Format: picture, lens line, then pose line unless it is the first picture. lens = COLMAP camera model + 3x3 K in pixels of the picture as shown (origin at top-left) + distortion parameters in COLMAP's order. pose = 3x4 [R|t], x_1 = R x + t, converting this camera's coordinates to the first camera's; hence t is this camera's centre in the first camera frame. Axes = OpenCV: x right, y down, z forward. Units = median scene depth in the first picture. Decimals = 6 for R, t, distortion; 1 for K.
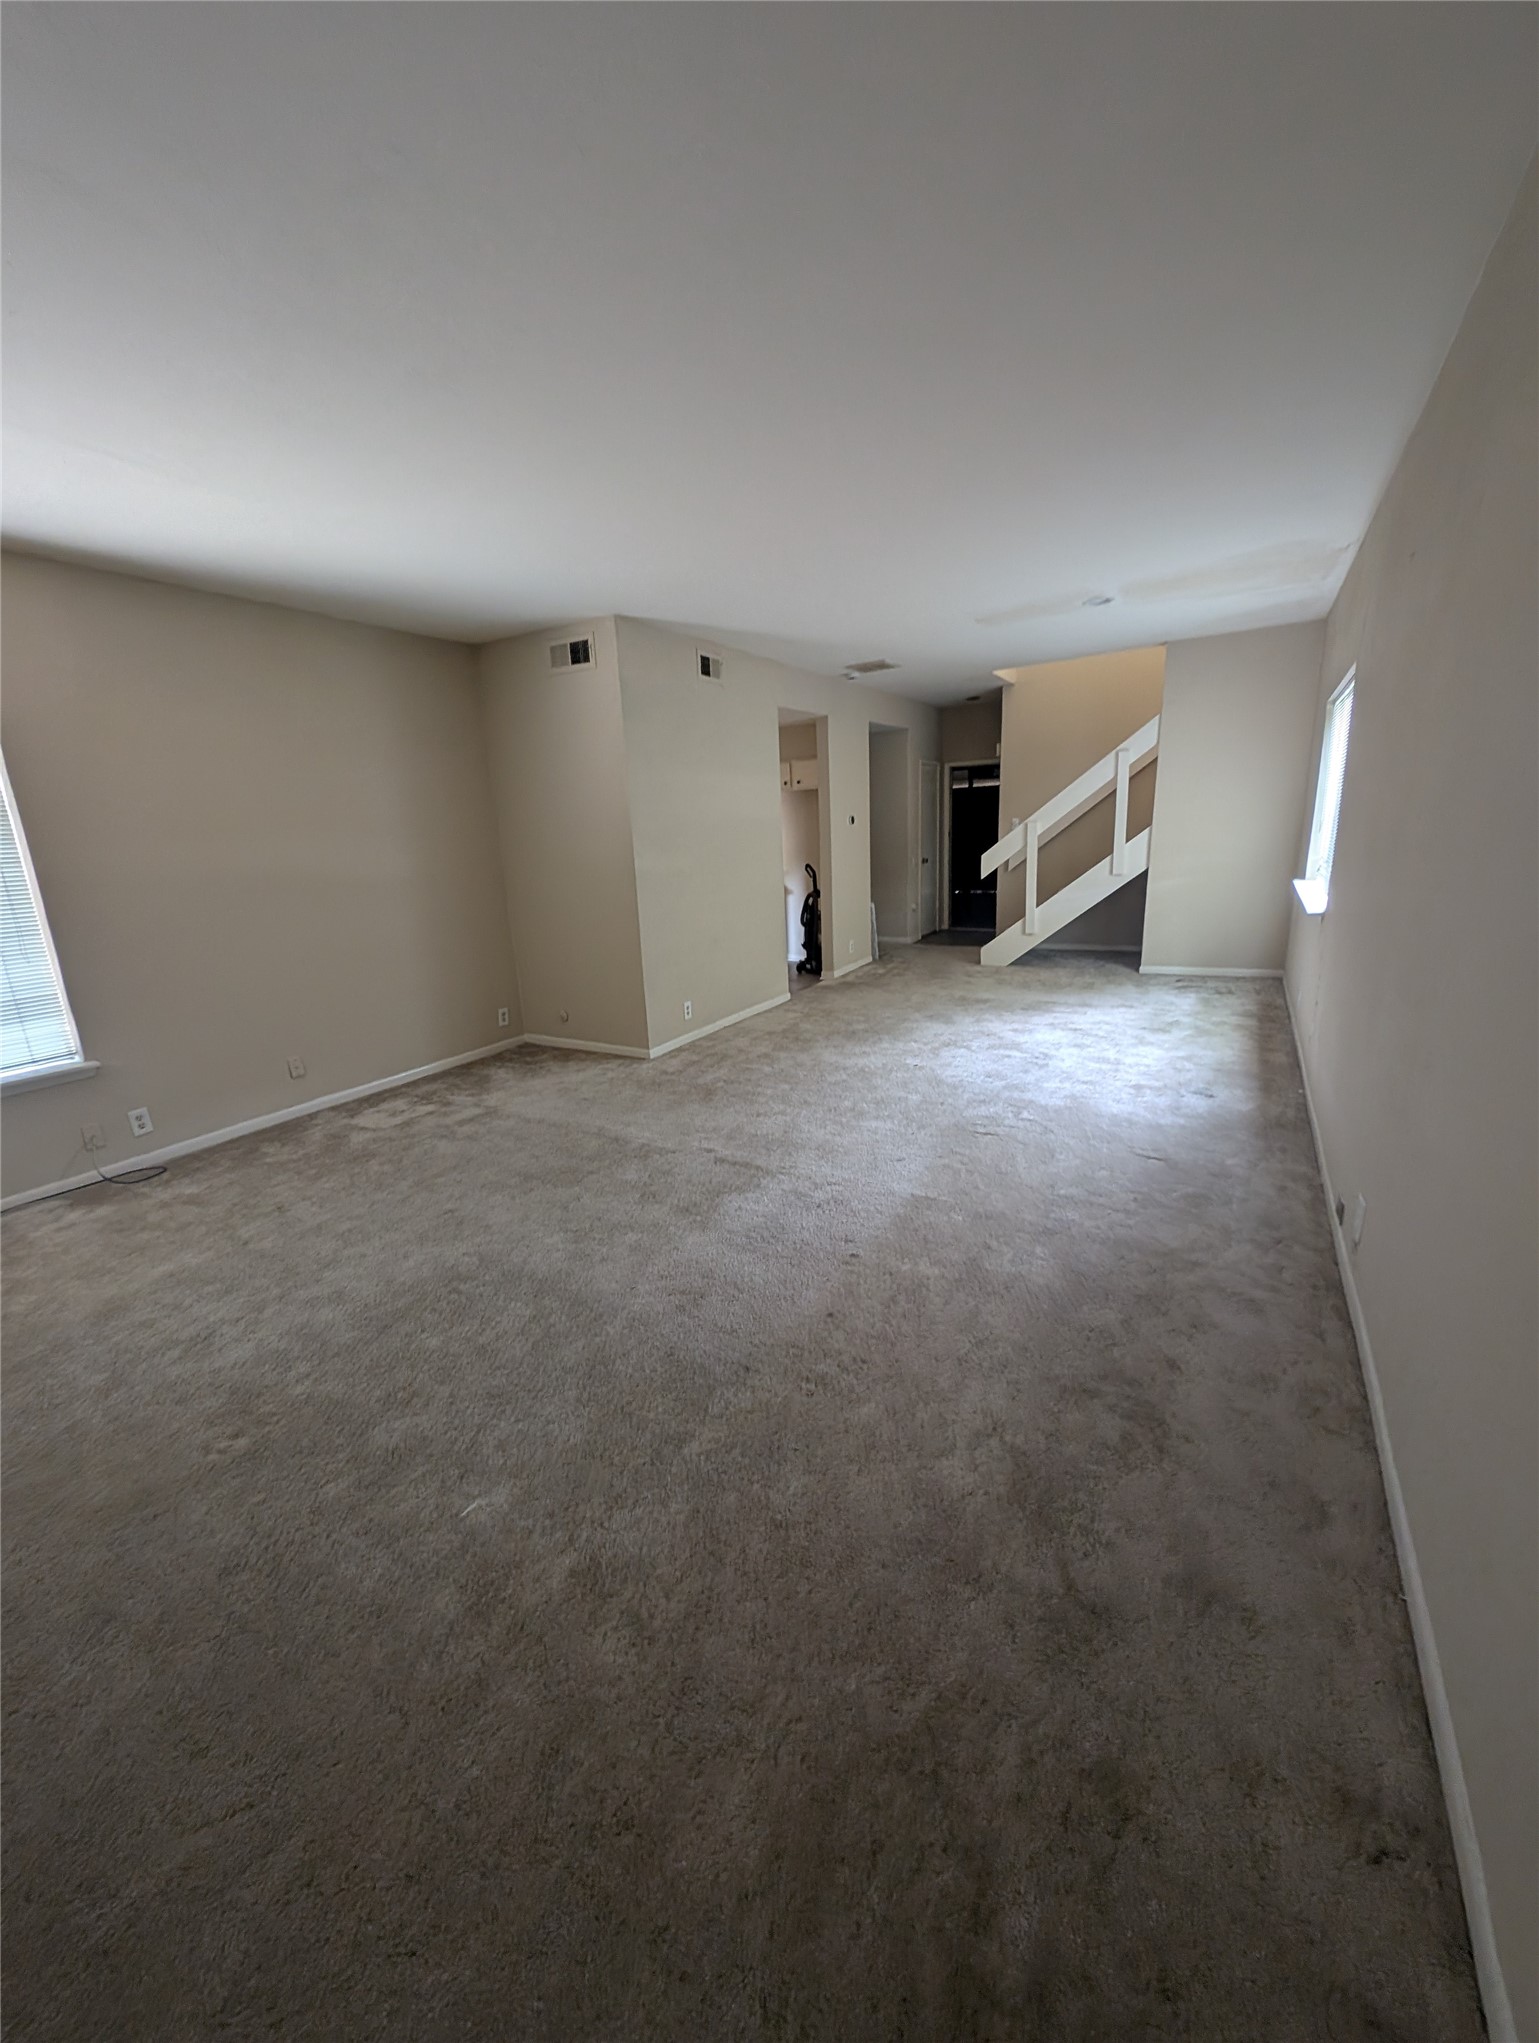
lens RADIAL K [[748.8, 0, 769.5], [0, 748.8, 1021.5], [0, 0, 1]] dist [0.006500, -0.000305]
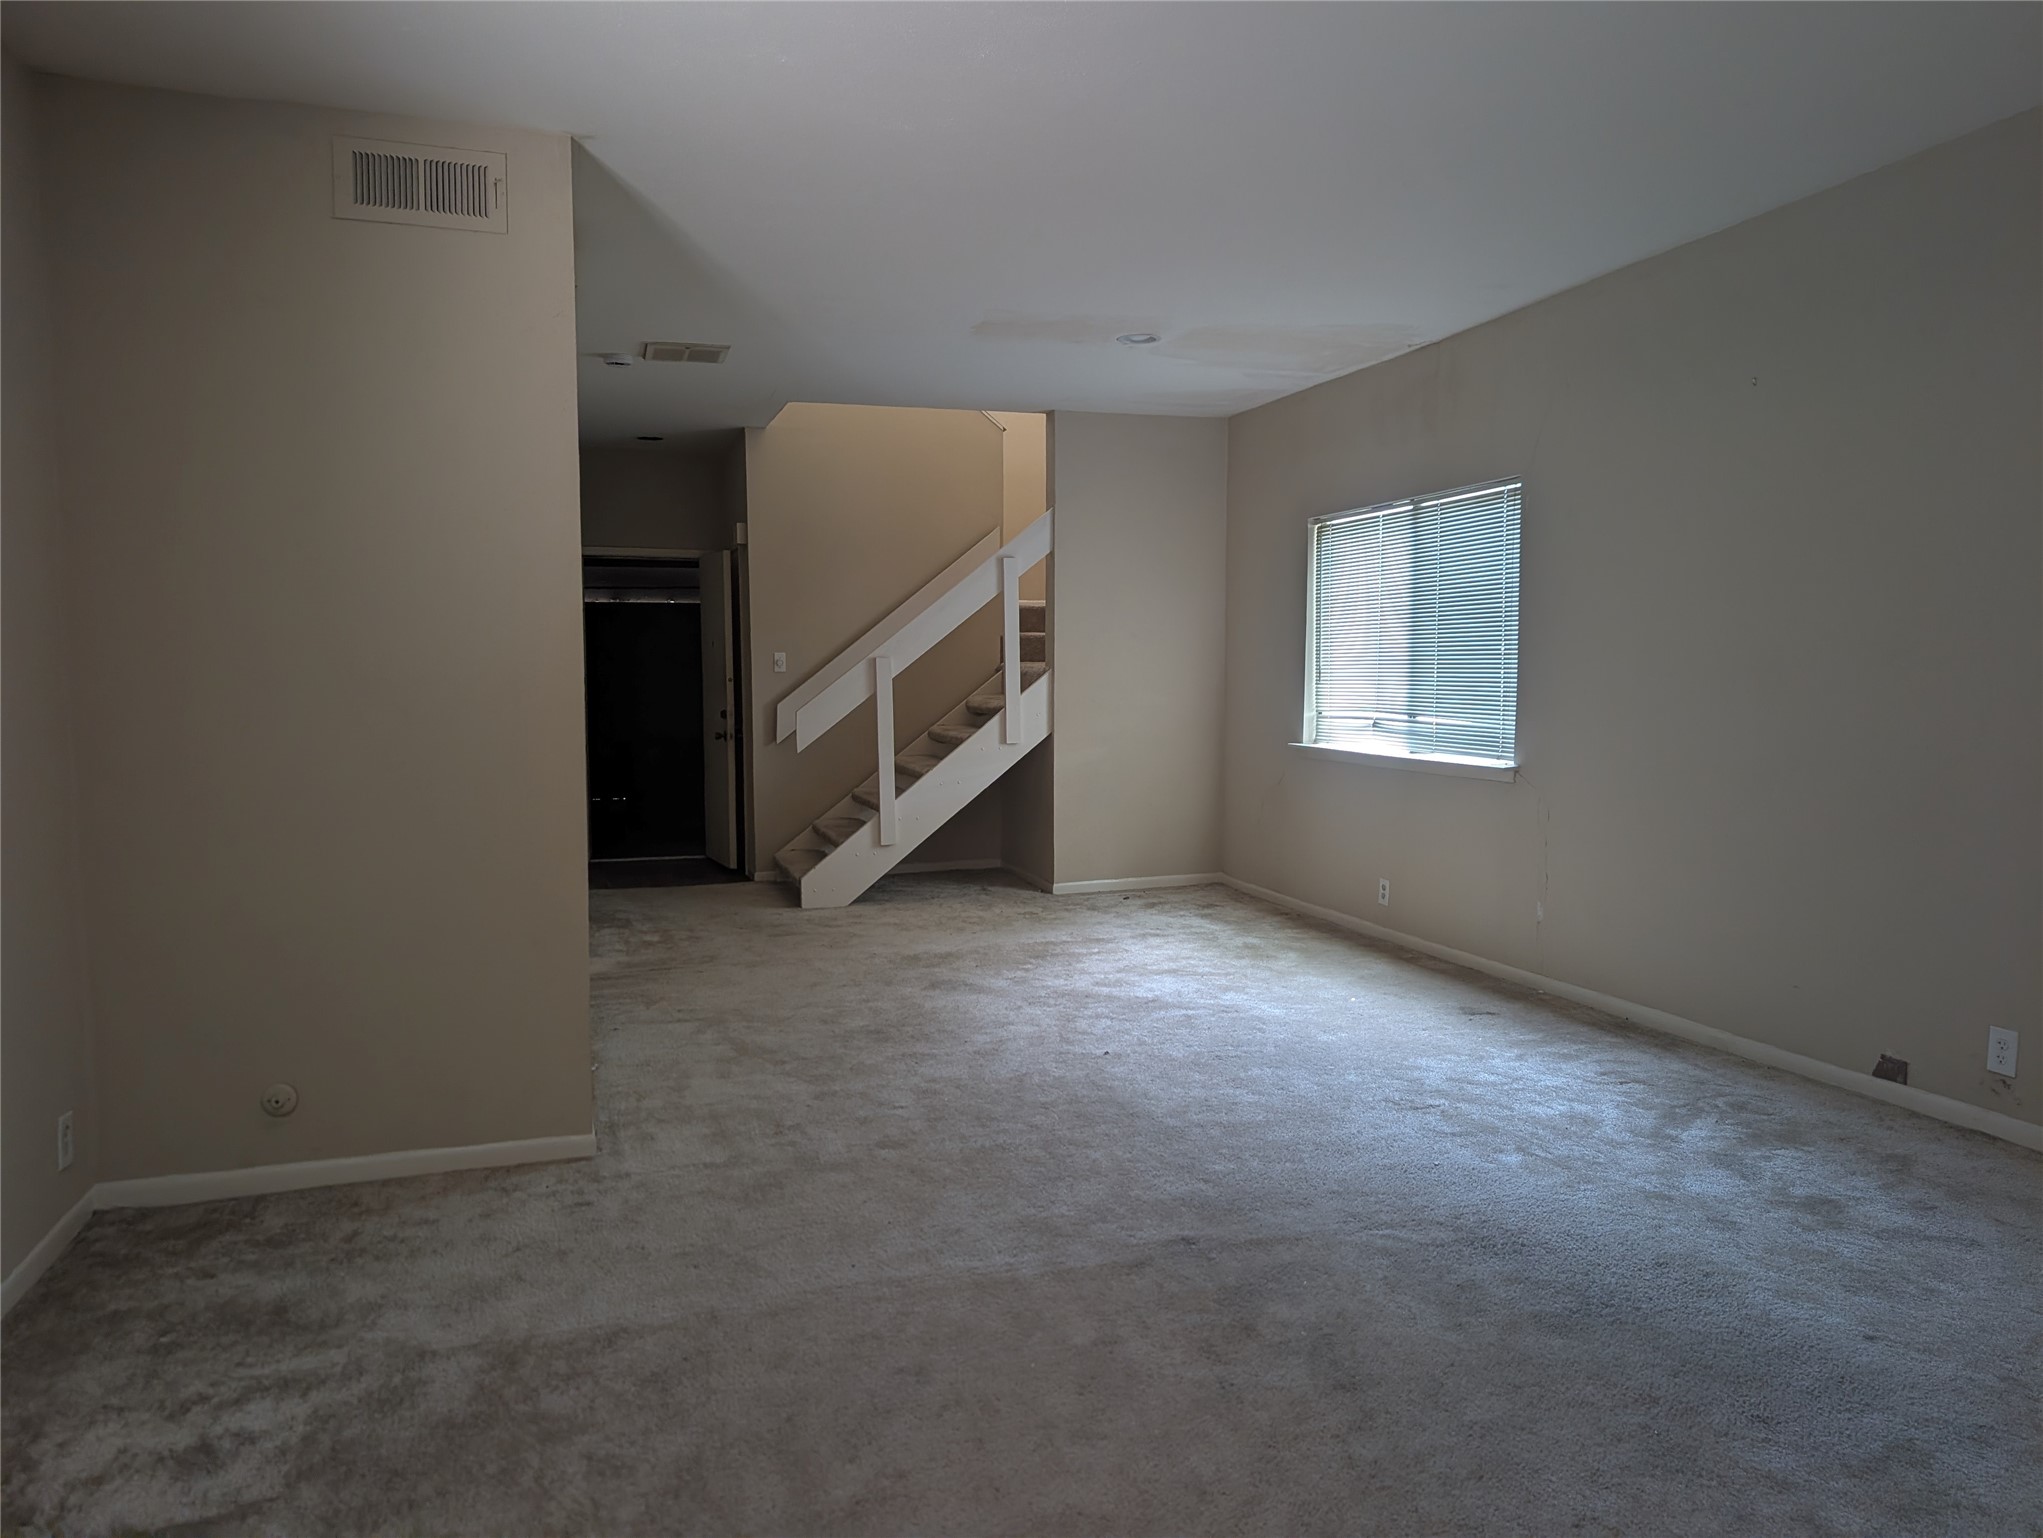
lens RADIAL K [[1413.0, 0, 1021.5], [0, 1413.0, 769.0], [0, 0, 1]] dist [0.060567, -0.102457]
pose [[0.684150, -0.009988, 0.729273, -0.560793], [0.163624, 0.976520, -0.140125, -0.008702], [-0.710751, 0.215193, 0.669720, 0.277764]]
